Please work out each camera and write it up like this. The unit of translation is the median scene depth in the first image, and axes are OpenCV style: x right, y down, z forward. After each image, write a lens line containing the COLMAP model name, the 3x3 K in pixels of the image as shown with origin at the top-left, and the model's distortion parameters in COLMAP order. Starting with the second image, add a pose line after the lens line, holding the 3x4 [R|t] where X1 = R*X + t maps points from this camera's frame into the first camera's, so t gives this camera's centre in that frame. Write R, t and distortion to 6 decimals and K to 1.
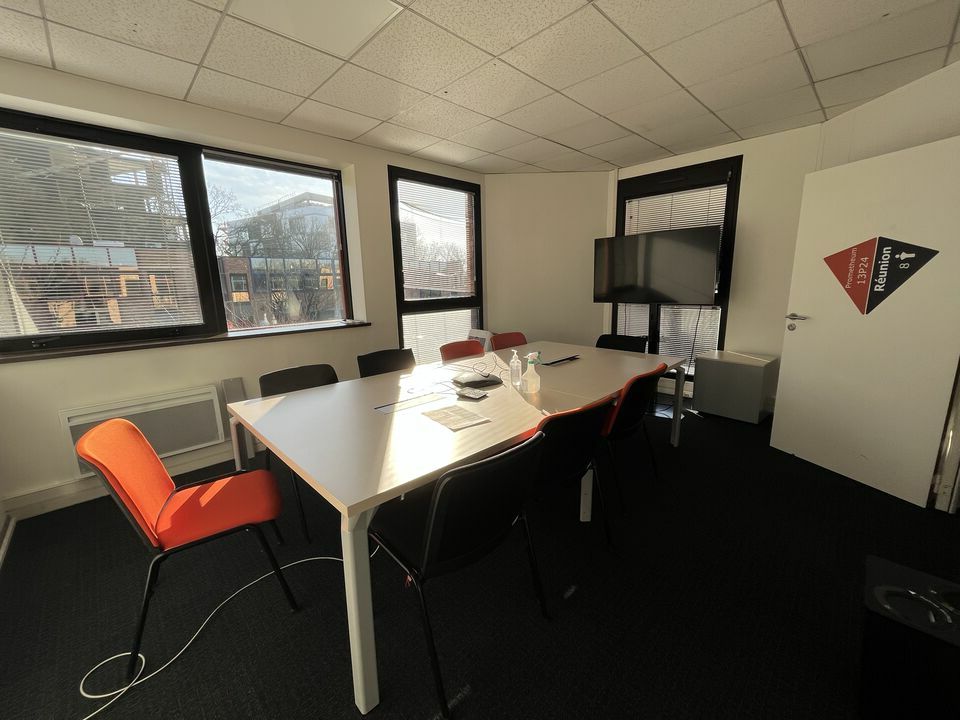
lens RADIAL K [[386.8, 0, 479.3], [0, 386.8, 356.2], [0, 0, 1]] dist [0.002146, 0.000708]
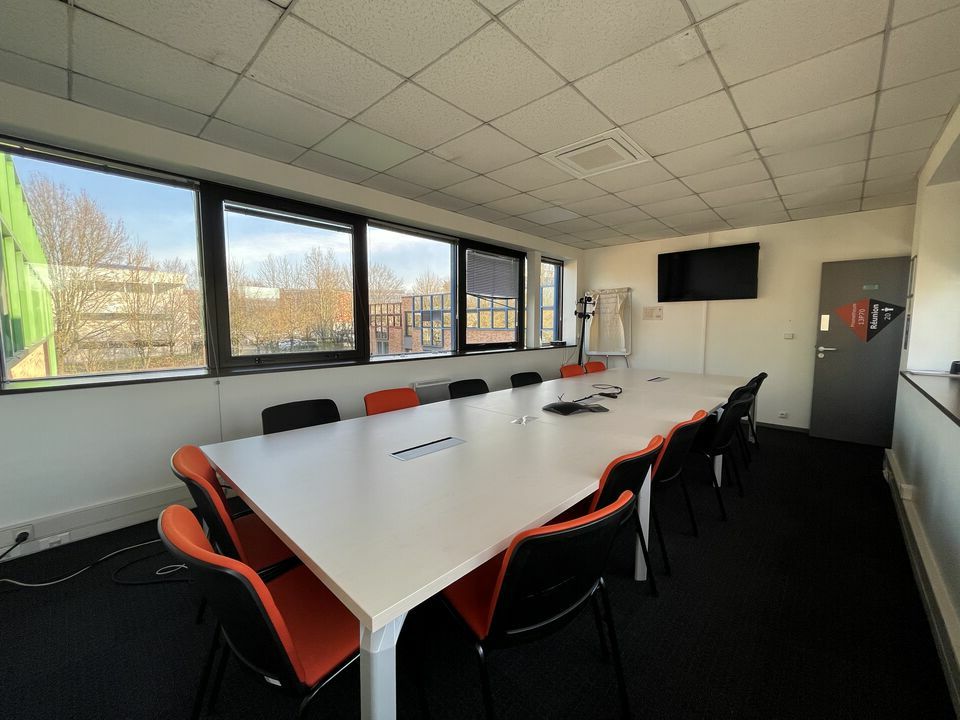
lens RADIAL K [[386.8, 0, 482.2], [0, 386.8, 360.5], [0, 0, 1]] dist [0.002146, 0.000708]
pose [[0.998161, 0.016124, 0.058439, -0.378831], [-0.009932, 0.994451, -0.104730, 0.079681], [-0.059804, 0.103957, 0.992782, -0.282482]]
